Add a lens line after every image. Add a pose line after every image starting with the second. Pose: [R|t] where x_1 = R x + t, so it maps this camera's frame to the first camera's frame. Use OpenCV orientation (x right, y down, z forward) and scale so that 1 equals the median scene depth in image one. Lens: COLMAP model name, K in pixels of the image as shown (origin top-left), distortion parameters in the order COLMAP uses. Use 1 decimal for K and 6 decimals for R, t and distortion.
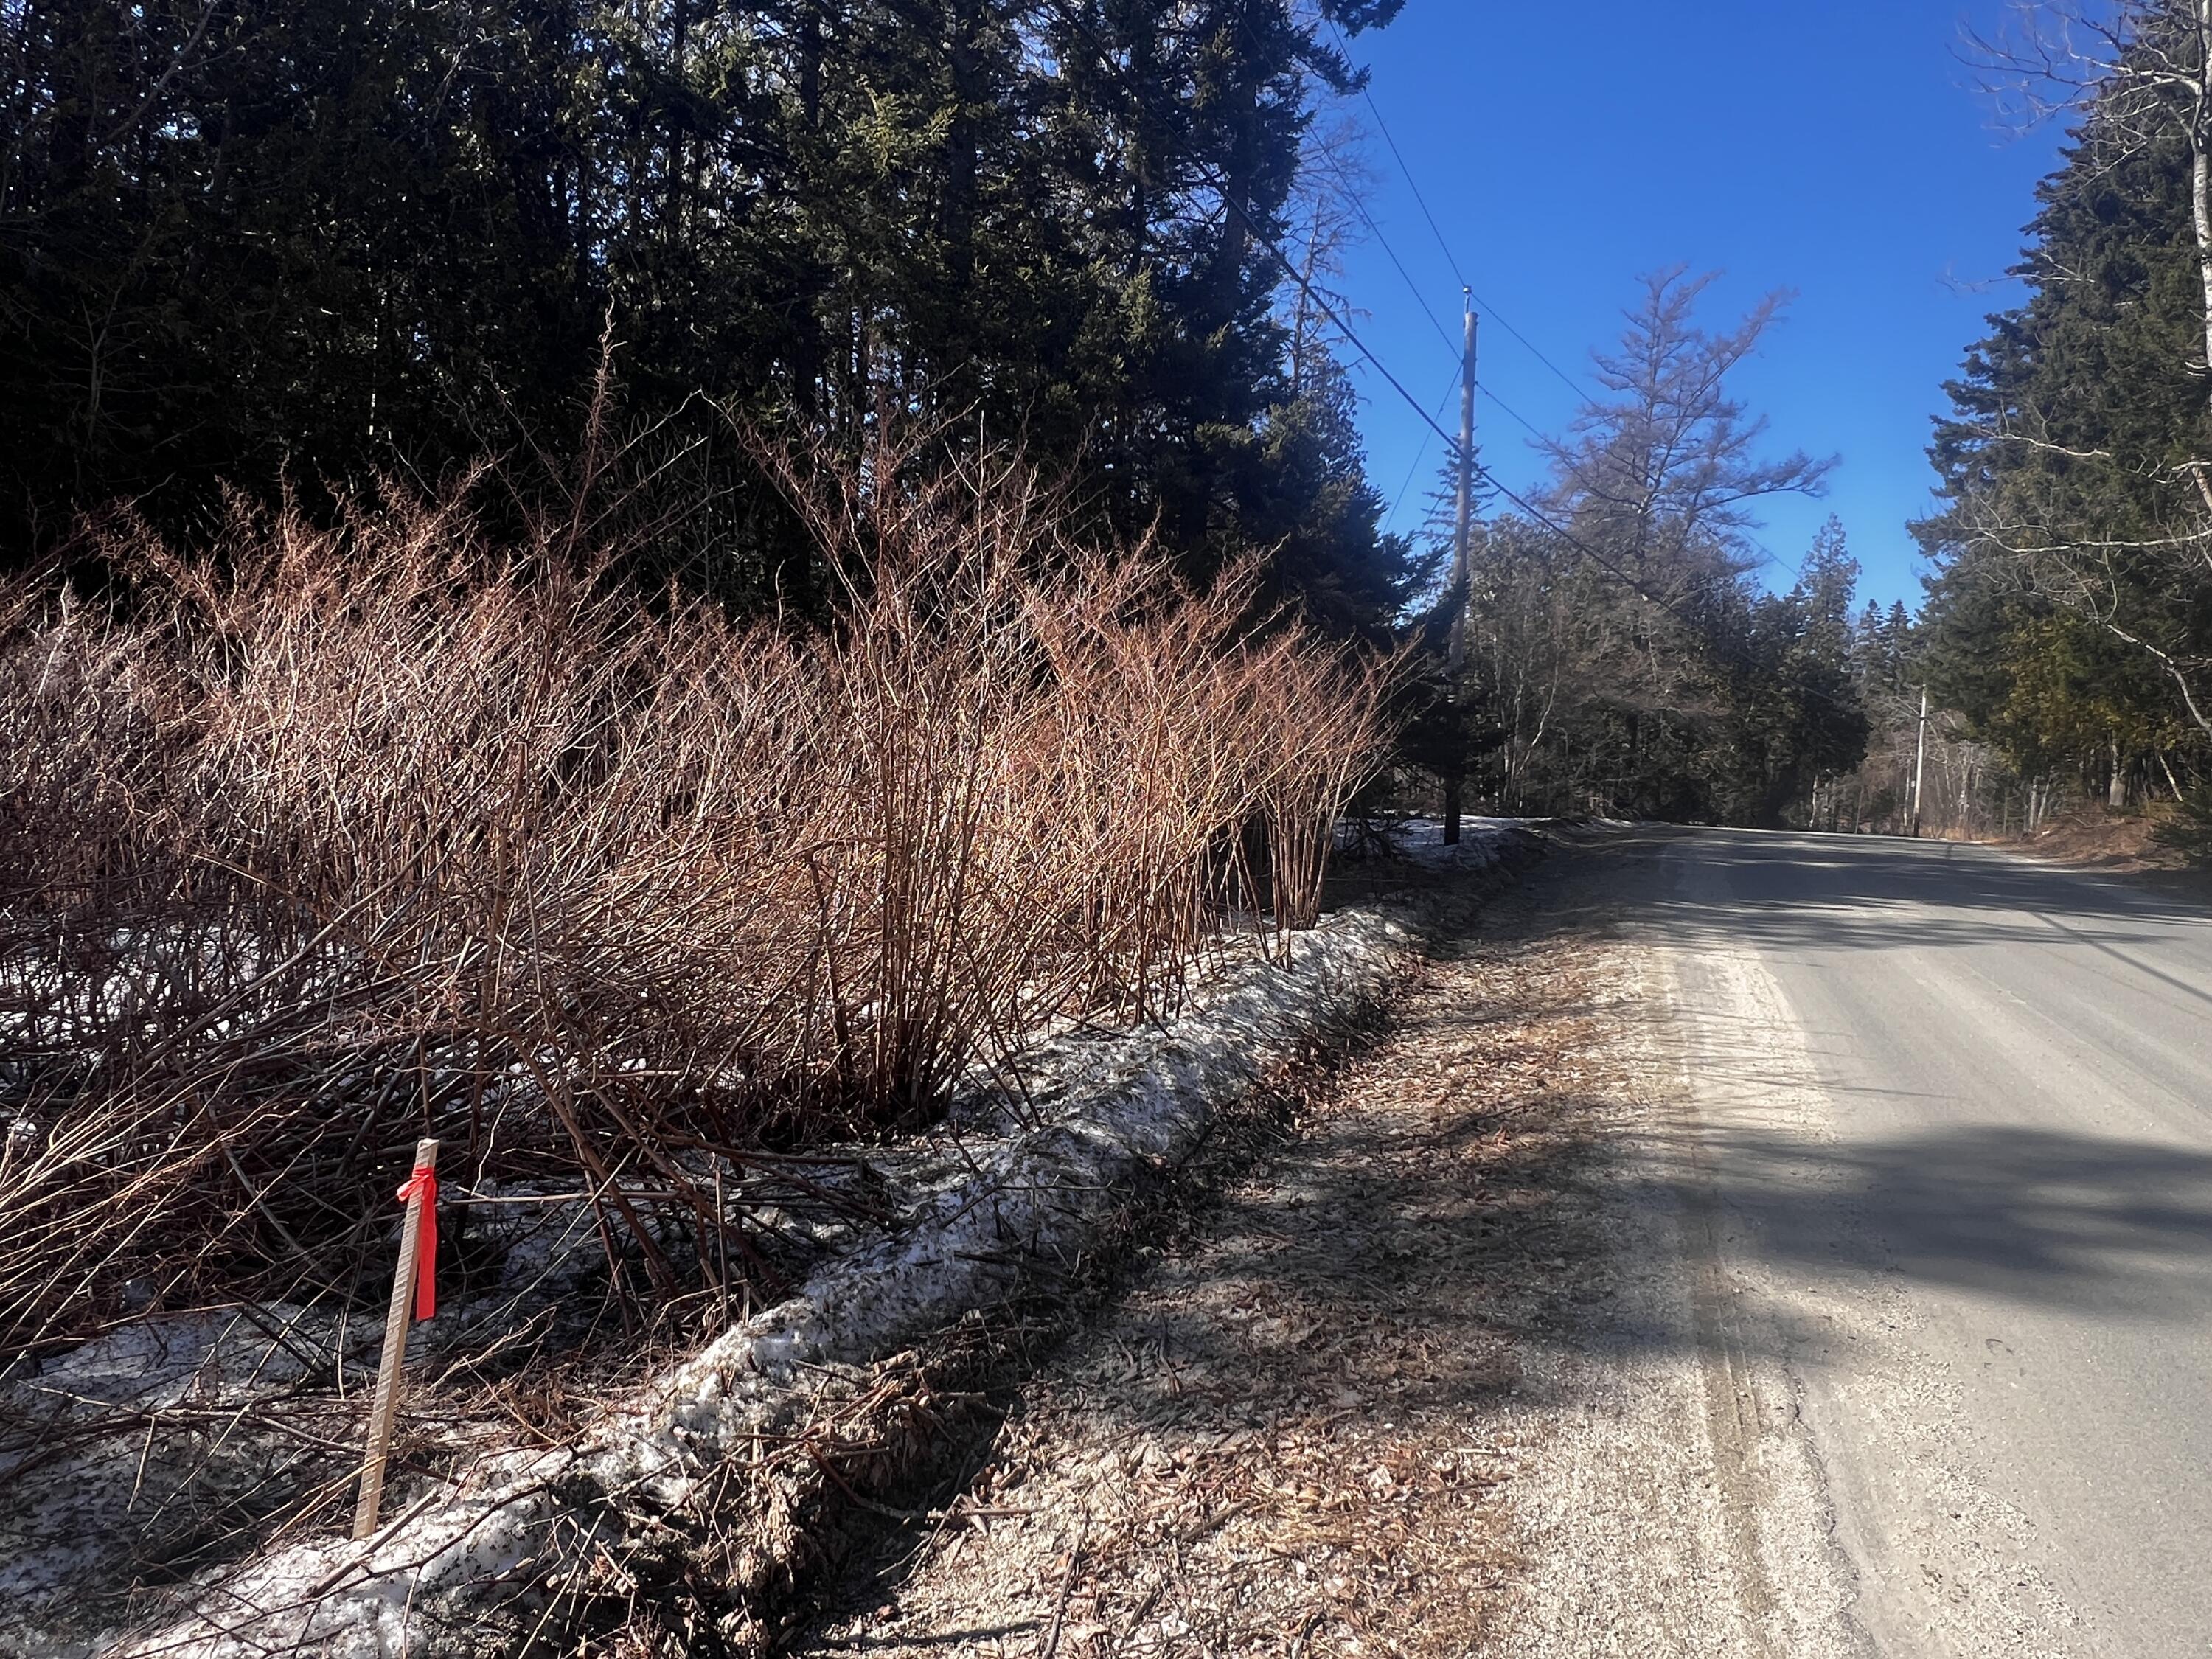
lens RADIAL K [[1327.2, 0, 1106.0], [0, 1327.2, 829.5], [0, 0, 1]] dist [-0.001569, -0.001232]
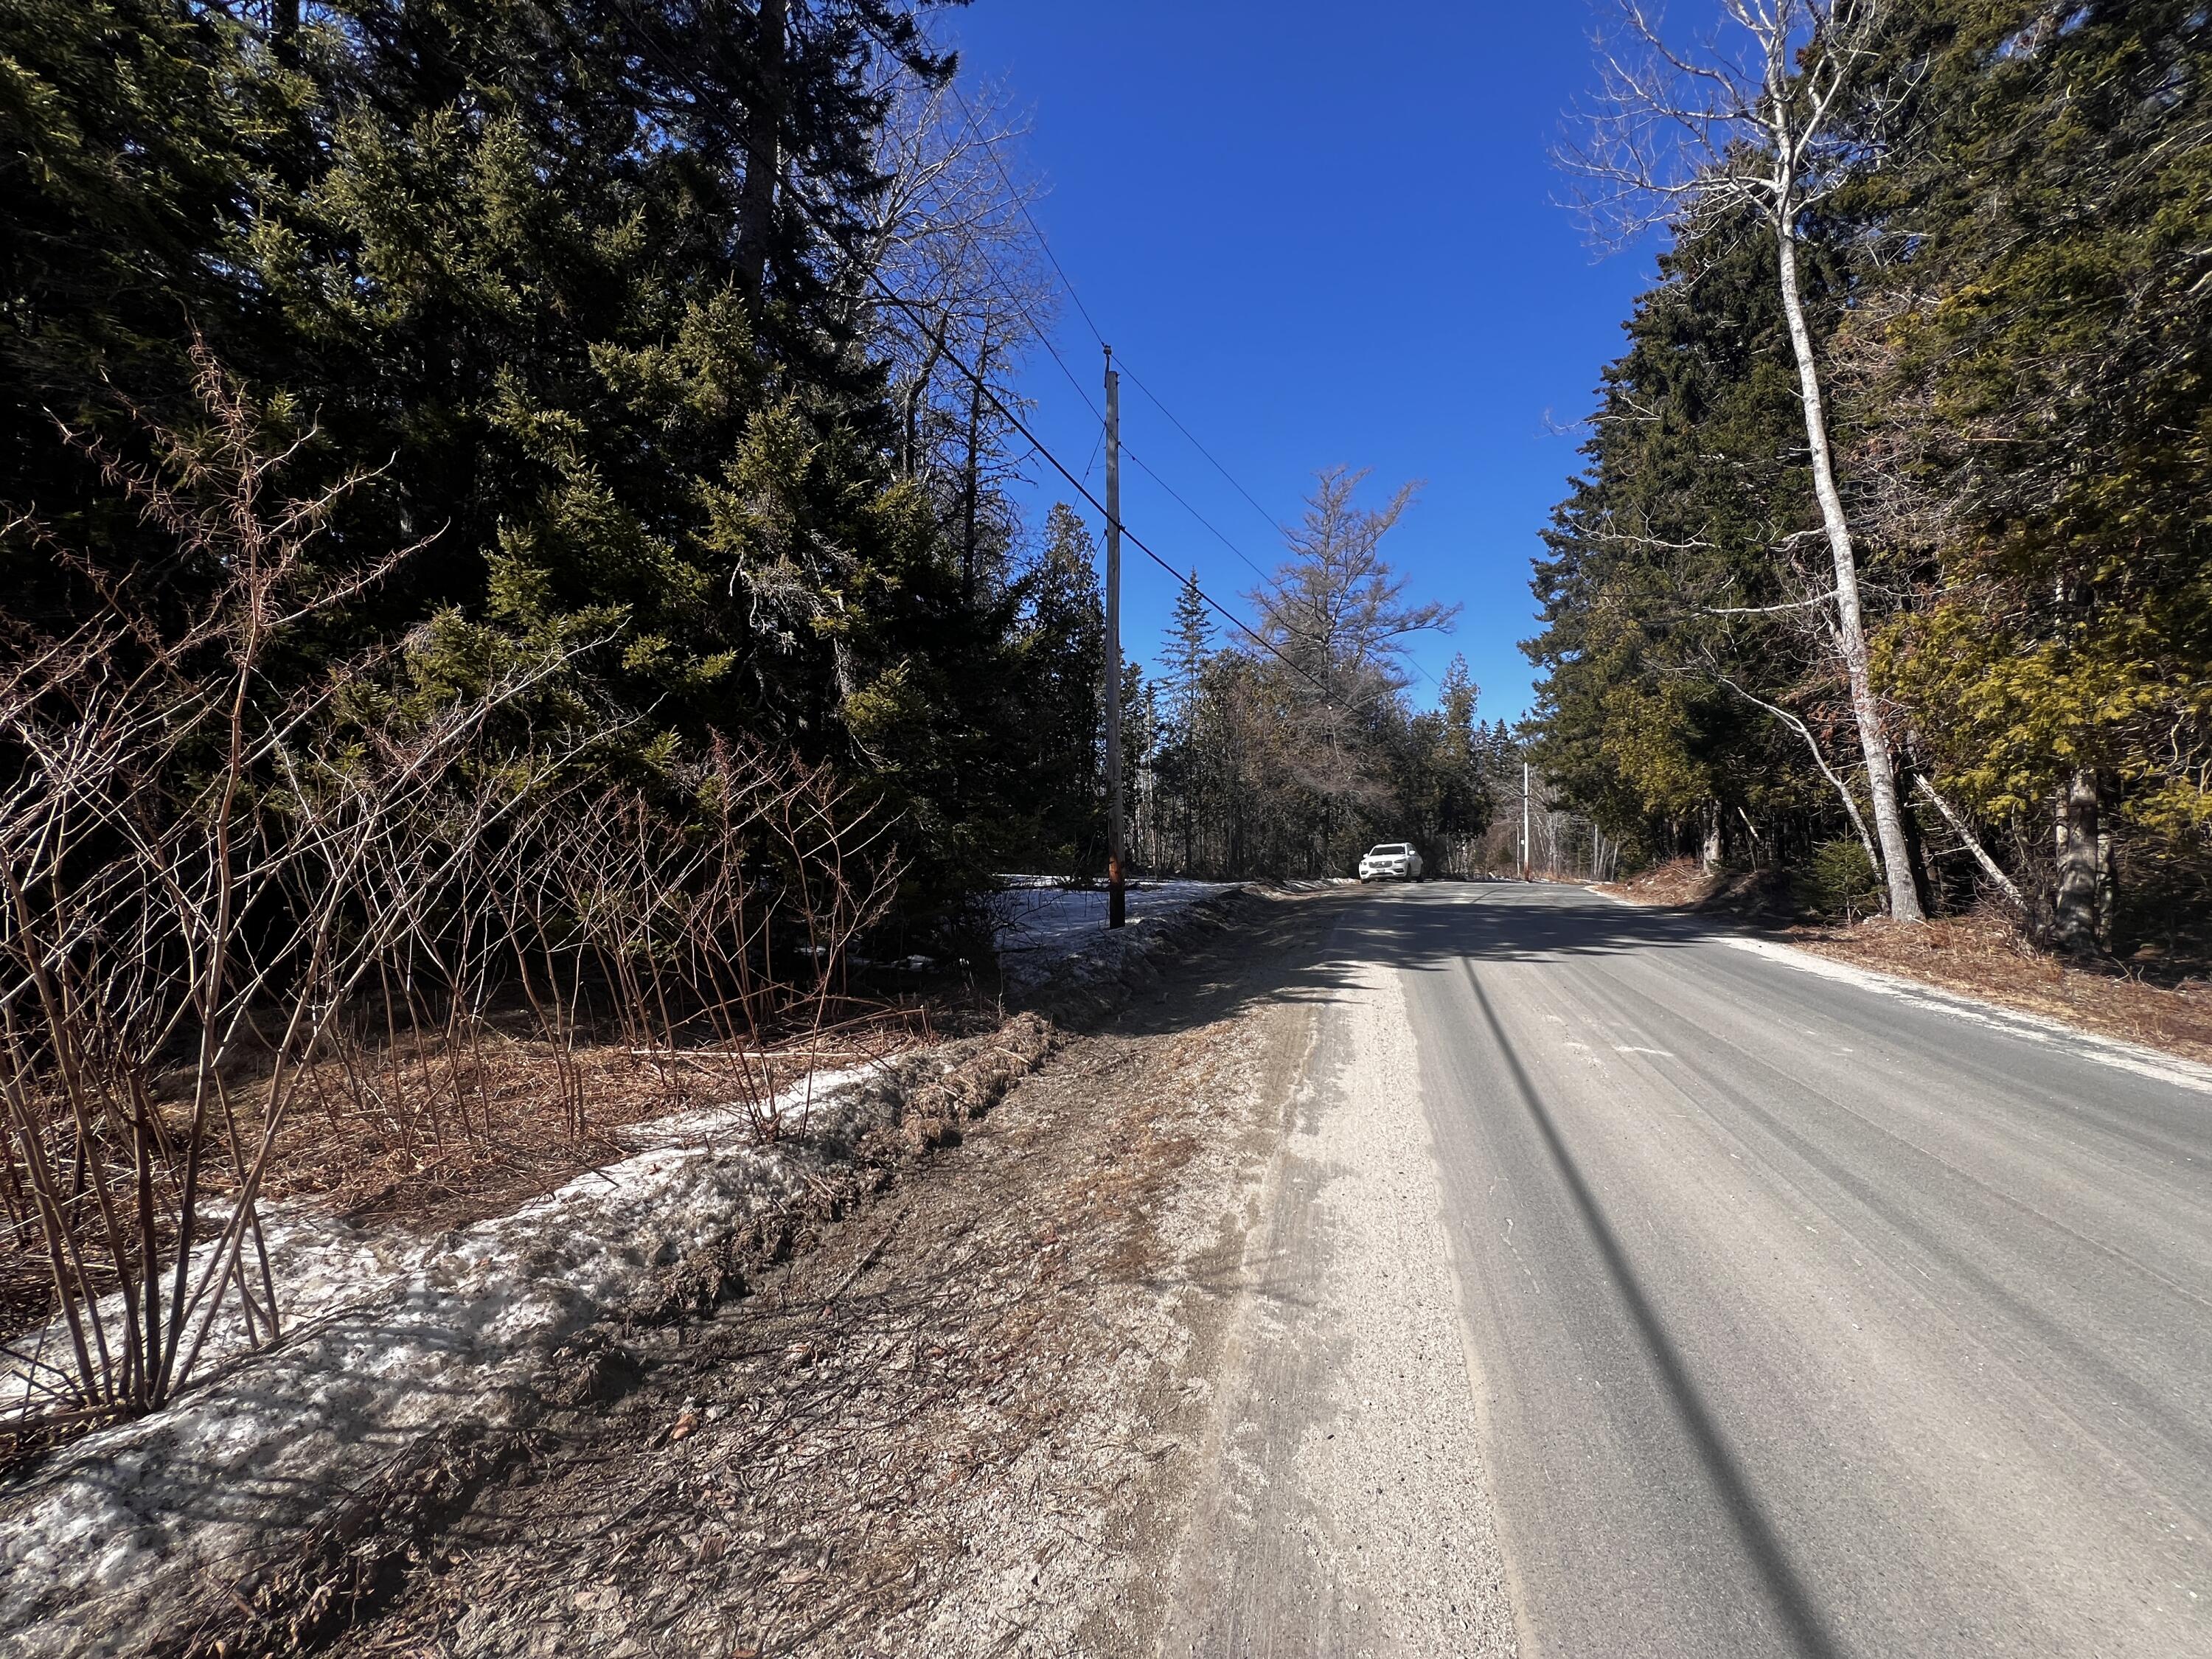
lens RADIAL K [[911.4, 0, 1104.0], [0, 911.4, 820.1], [0, 0, 1]] dist [-0.000377, -0.000151]
pose [[0.991768, -0.024633, 0.125657, 0.068748], [0.033572, 0.997015, -0.069524, -0.008201], [-0.123569, 0.073170, 0.989635, 0.142219]]
